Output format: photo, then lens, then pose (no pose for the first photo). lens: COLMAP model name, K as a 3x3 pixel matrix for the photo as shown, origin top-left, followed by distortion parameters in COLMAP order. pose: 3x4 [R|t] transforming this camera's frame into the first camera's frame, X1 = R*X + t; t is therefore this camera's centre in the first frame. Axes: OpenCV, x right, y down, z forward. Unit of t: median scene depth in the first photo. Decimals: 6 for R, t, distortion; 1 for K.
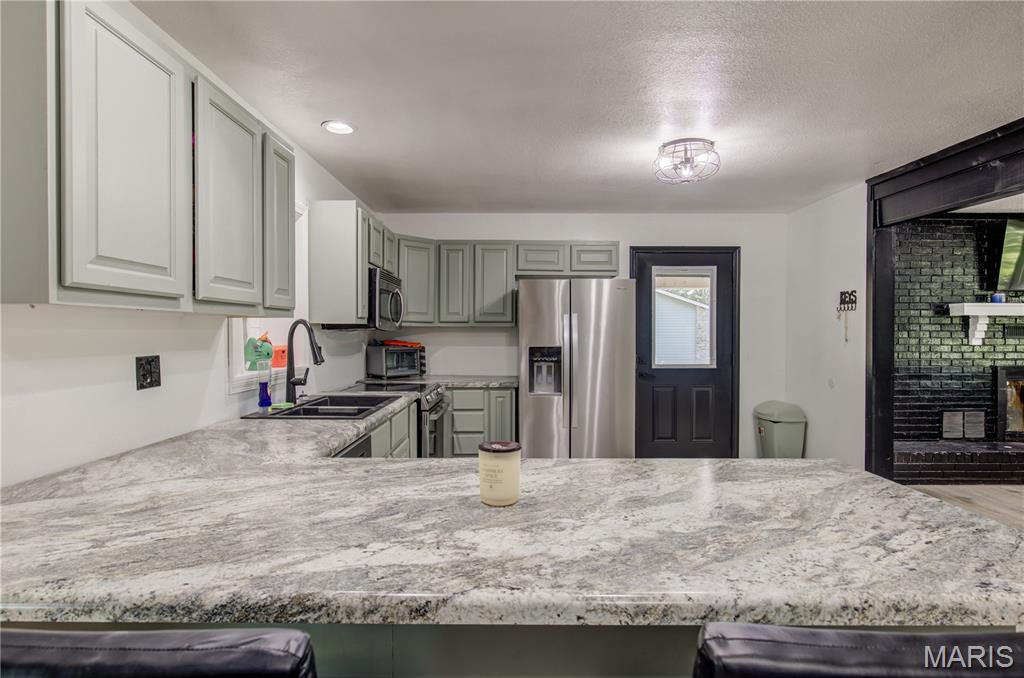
lens RADIAL K [[530.4, 0, 512.0], [0, 530.4, 339.0], [0, 0, 1]] dist [0.001313, 0.000141]
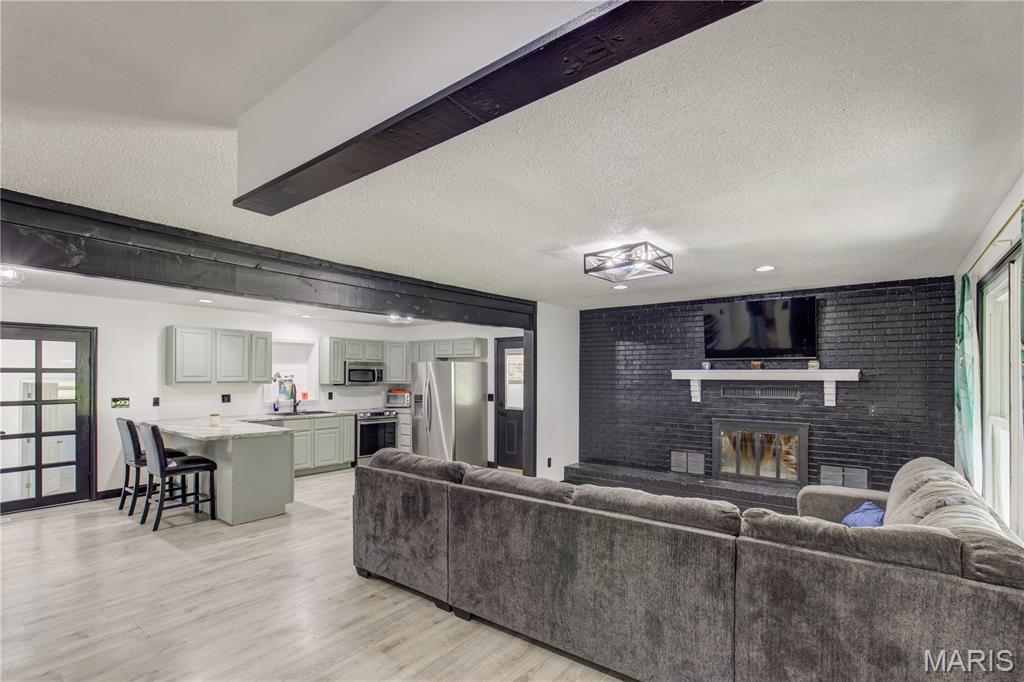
lens RADIAL K [[482.6, 0, 510.5], [0, 482.6, 376.5], [0, 0, 1]] dist [0.000881, -0.000180]
pose [[0.785136, 0.002051, -0.619320, 1.246659], [-0.010579, 0.999893, -0.010100, -0.034021], [0.619233, 0.014481, 0.785074, -0.205194]]
